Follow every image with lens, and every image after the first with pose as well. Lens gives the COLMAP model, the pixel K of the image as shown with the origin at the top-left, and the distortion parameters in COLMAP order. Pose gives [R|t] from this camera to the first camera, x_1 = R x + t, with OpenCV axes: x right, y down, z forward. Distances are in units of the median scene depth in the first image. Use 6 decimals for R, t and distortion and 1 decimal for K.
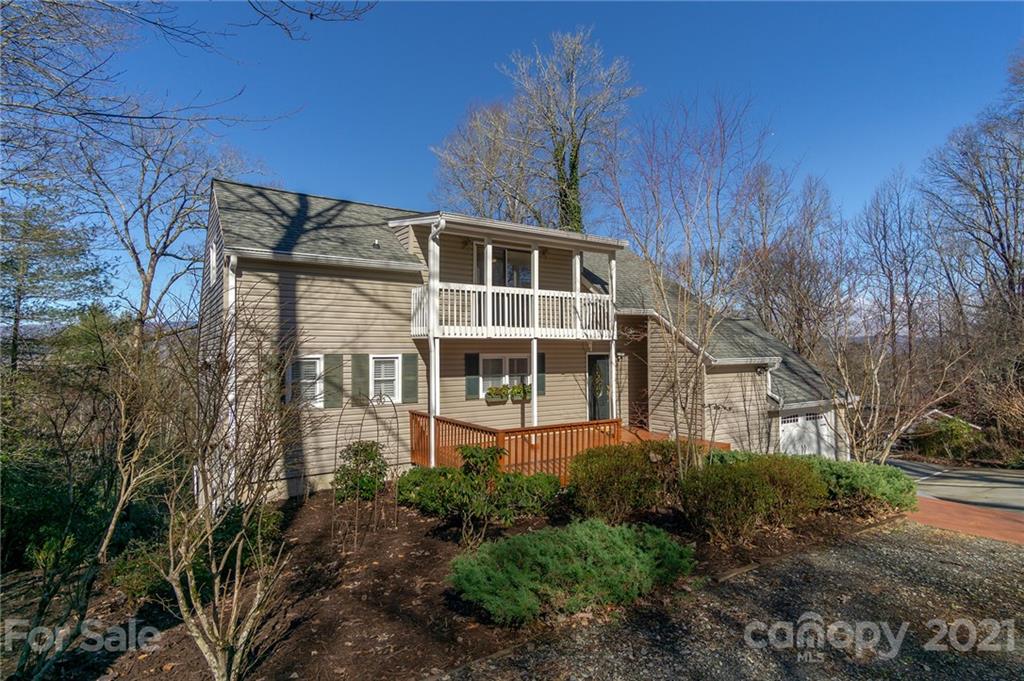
lens RADIAL K [[533.1, 0, 489.3], [0, 533.1, 346.0], [0, 0, 1]] dist [0.001939, 0.000241]
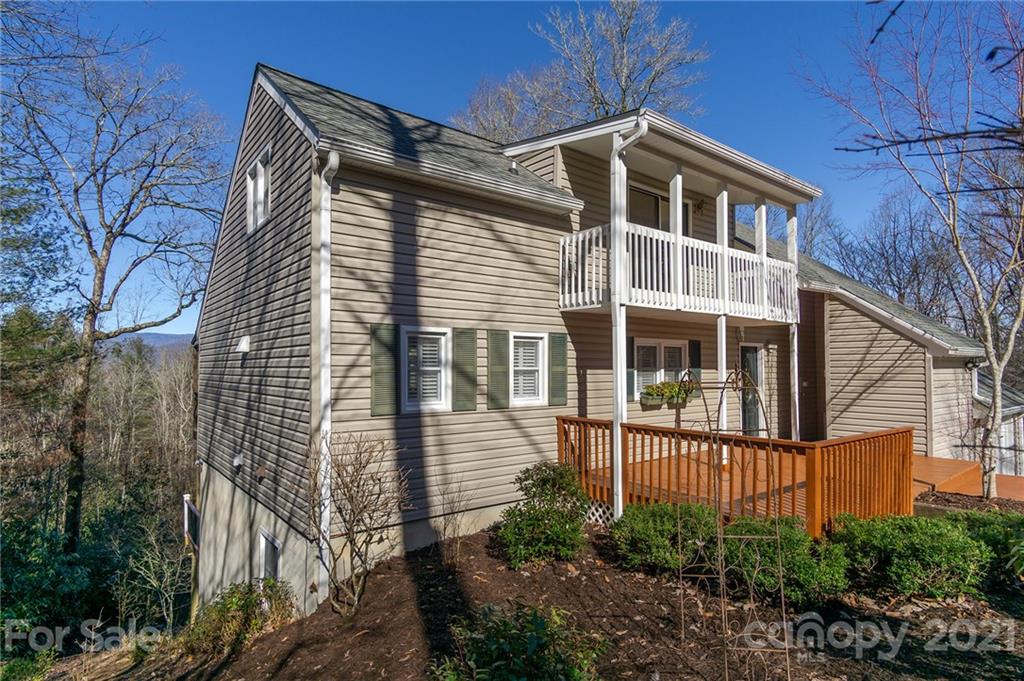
lens RADIAL K [[537.4, 0, 485.4], [0, 537.4, 359.0], [0, 0, 1]] dist [0.006641, 0.000854]
pose [[0.996804, 0.008791, 0.079399, -0.292898], [-0.008460, 0.999954, -0.004502, 0.051101], [-0.079434, 0.003816, 0.996833, 0.318376]]
